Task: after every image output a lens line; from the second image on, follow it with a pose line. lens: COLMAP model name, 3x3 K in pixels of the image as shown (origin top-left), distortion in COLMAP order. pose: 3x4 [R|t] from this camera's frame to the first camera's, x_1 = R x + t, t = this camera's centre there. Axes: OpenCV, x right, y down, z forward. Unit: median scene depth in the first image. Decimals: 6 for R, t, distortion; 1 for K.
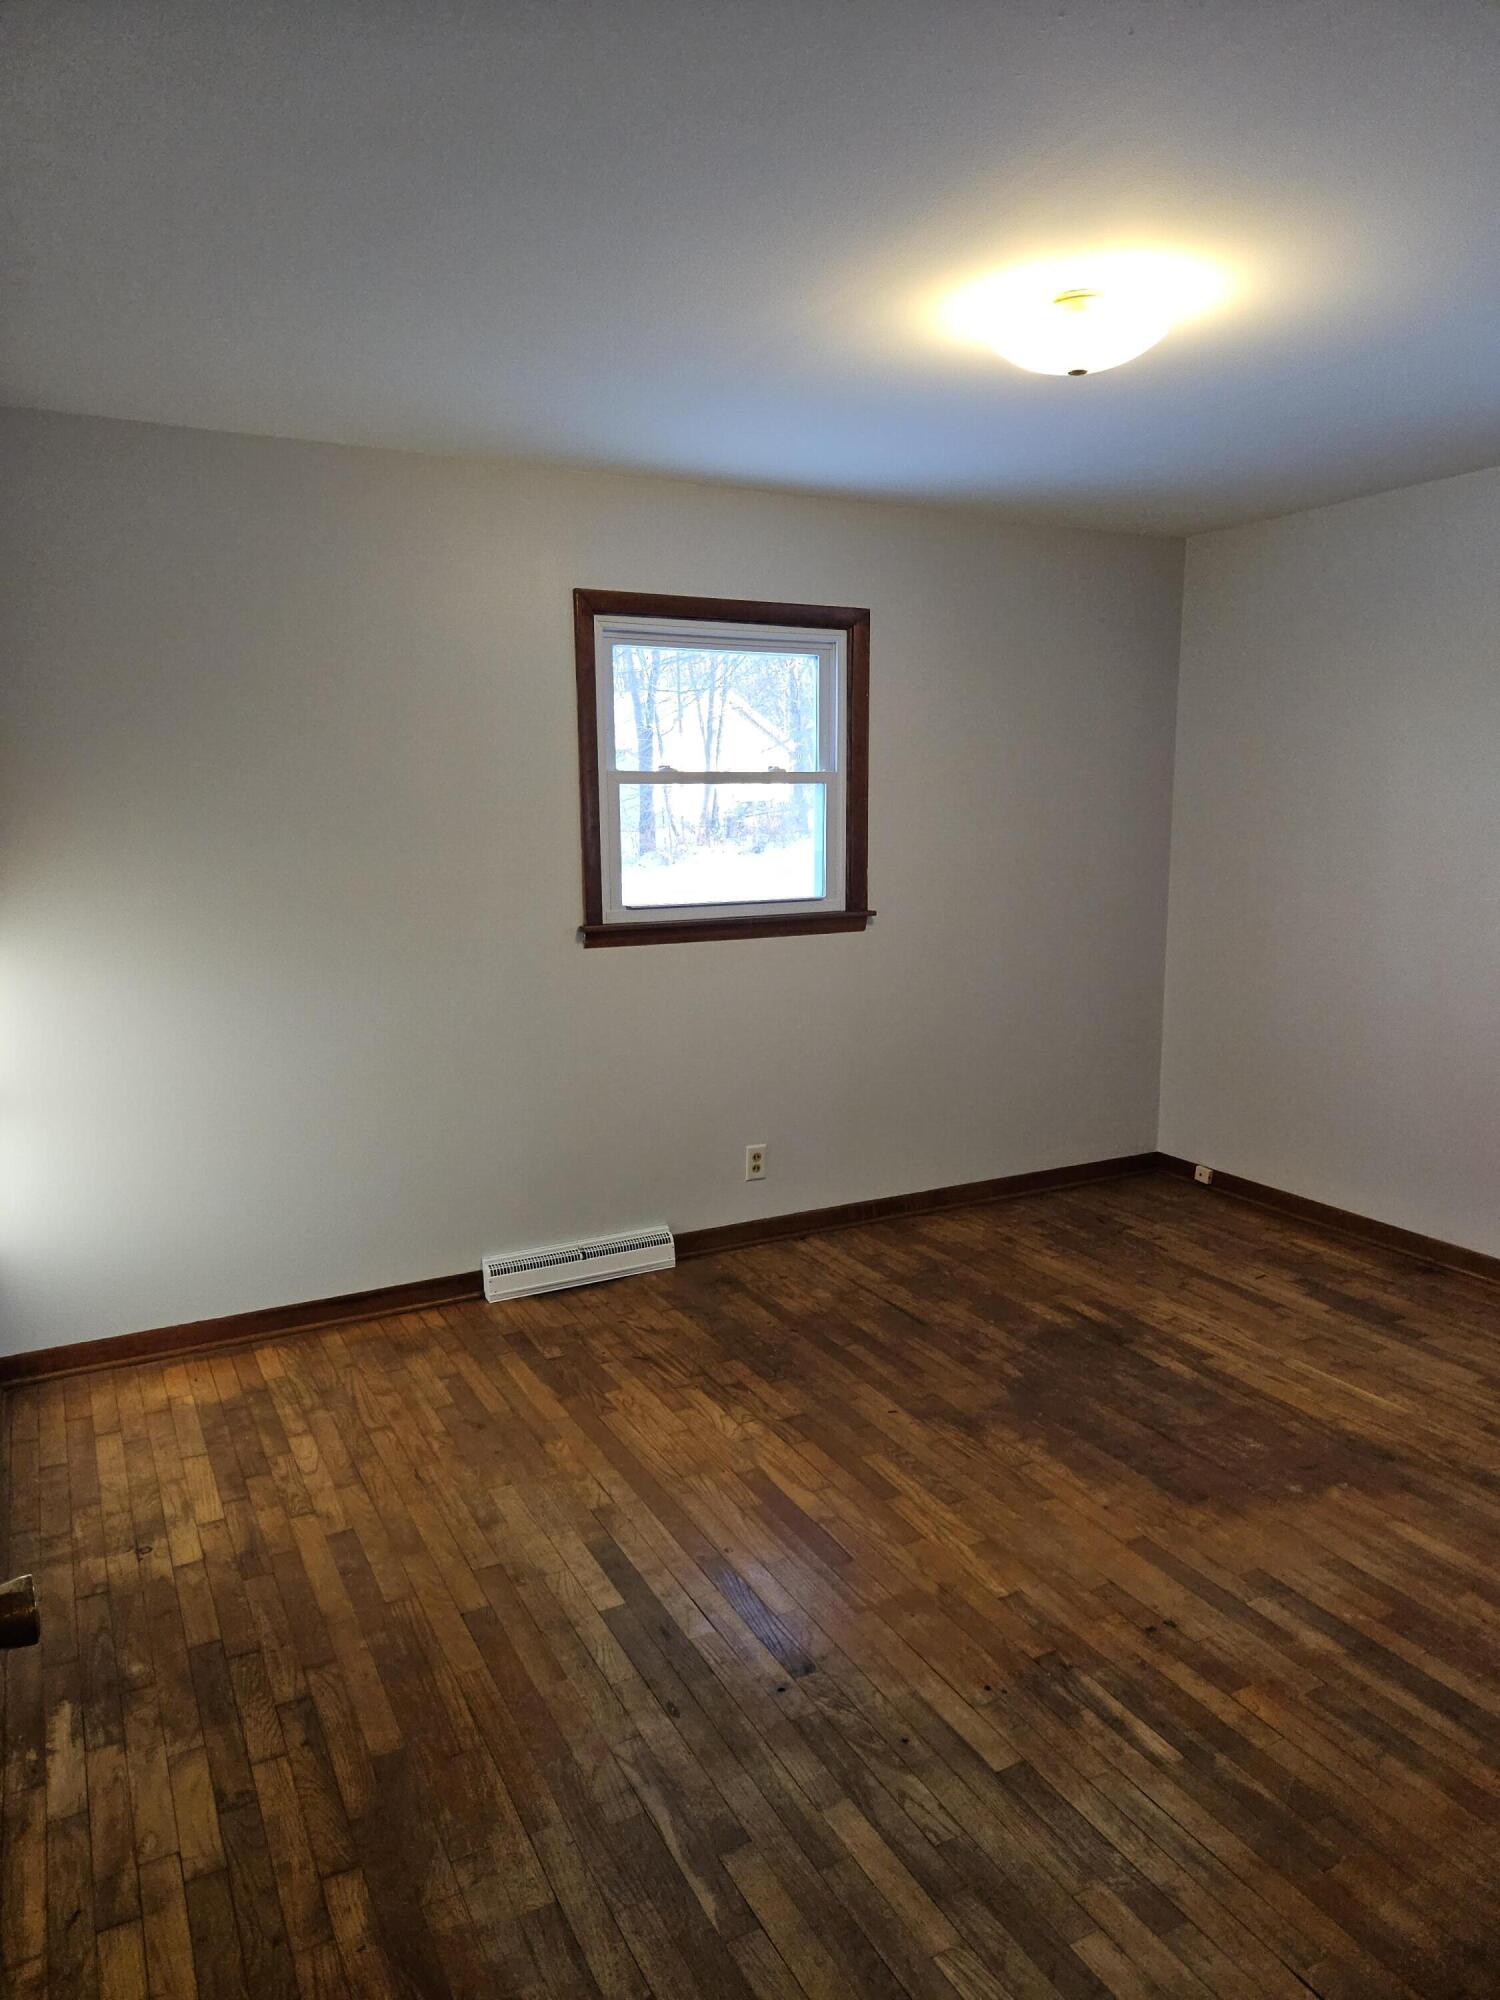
lens RADIAL K [[1336.0, 0, 748.2], [0, 1336.0, 989.1], [0, 0, 1]] dist [0.076328, -0.060762]
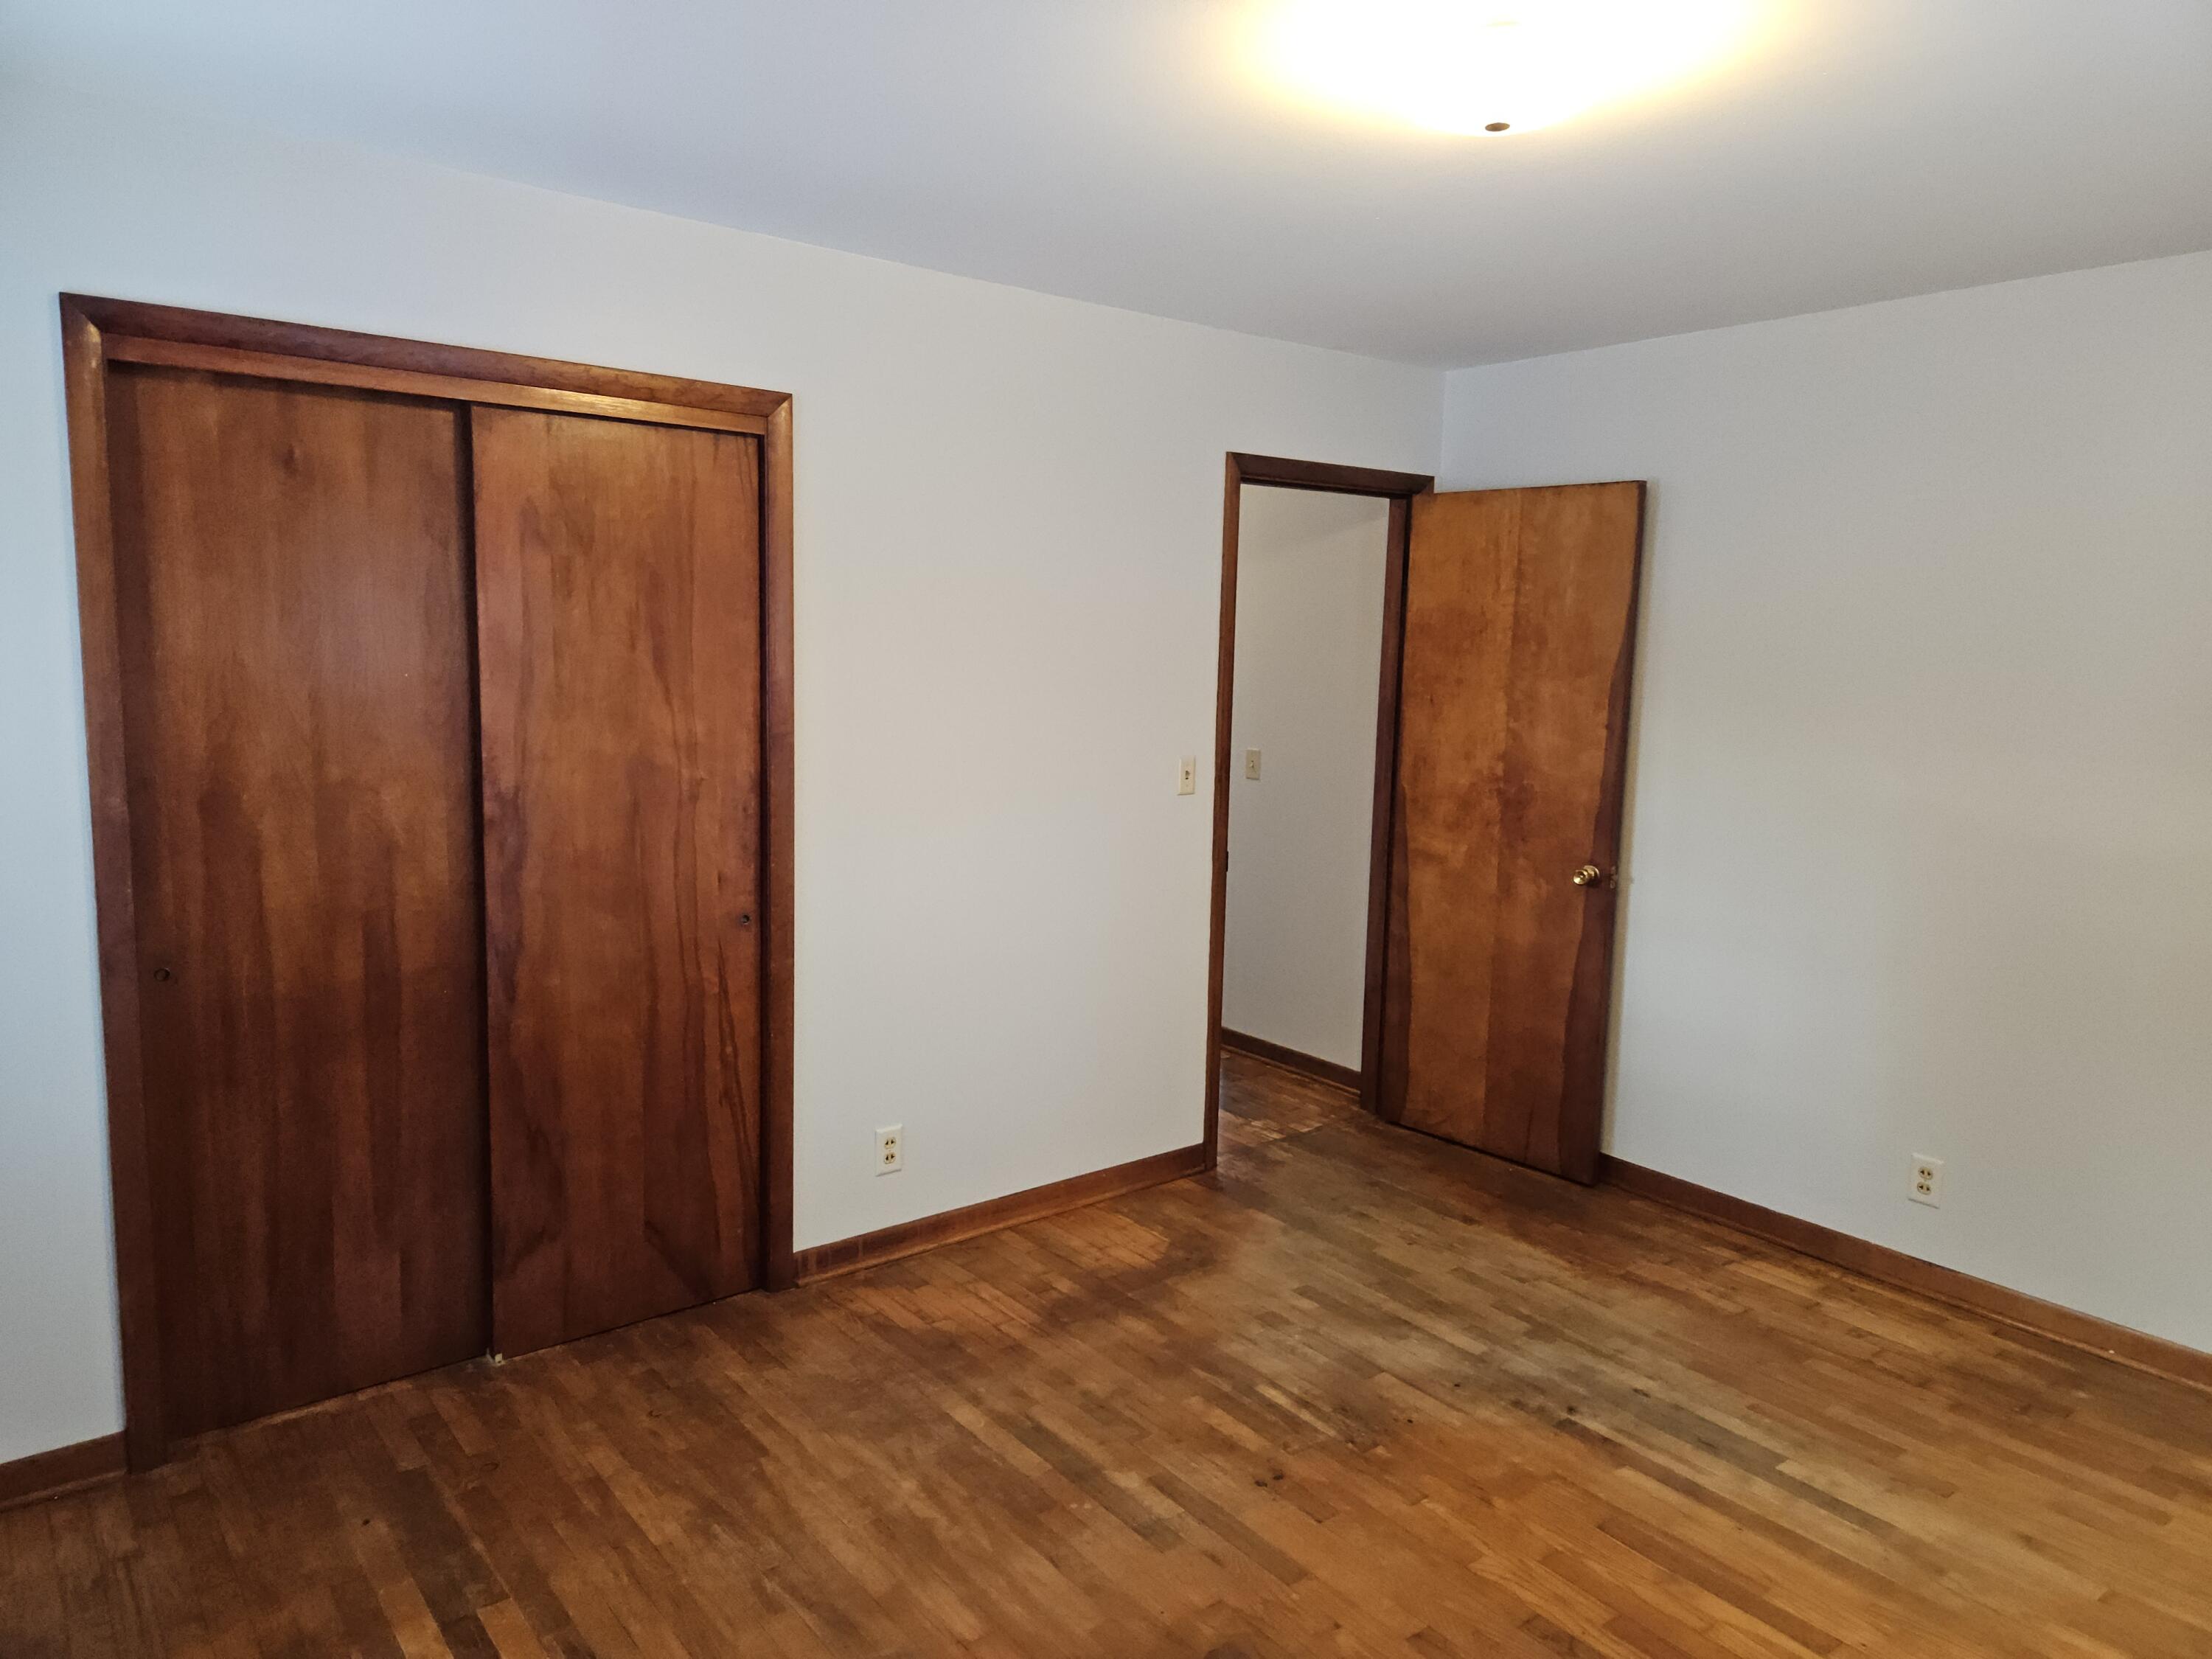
lens RADIAL K [[1477.6, 0, 1107.7], [0, 1477.6, 829.8], [0, 0, 1]] dist [0.076328, -0.060762]
pose [[-0.983216, 0.006308, -0.182334, 0.661635], [-0.045526, 0.959304, 0.278681, -0.328396], [0.176672, 0.282305, -0.942916, 2.012347]]
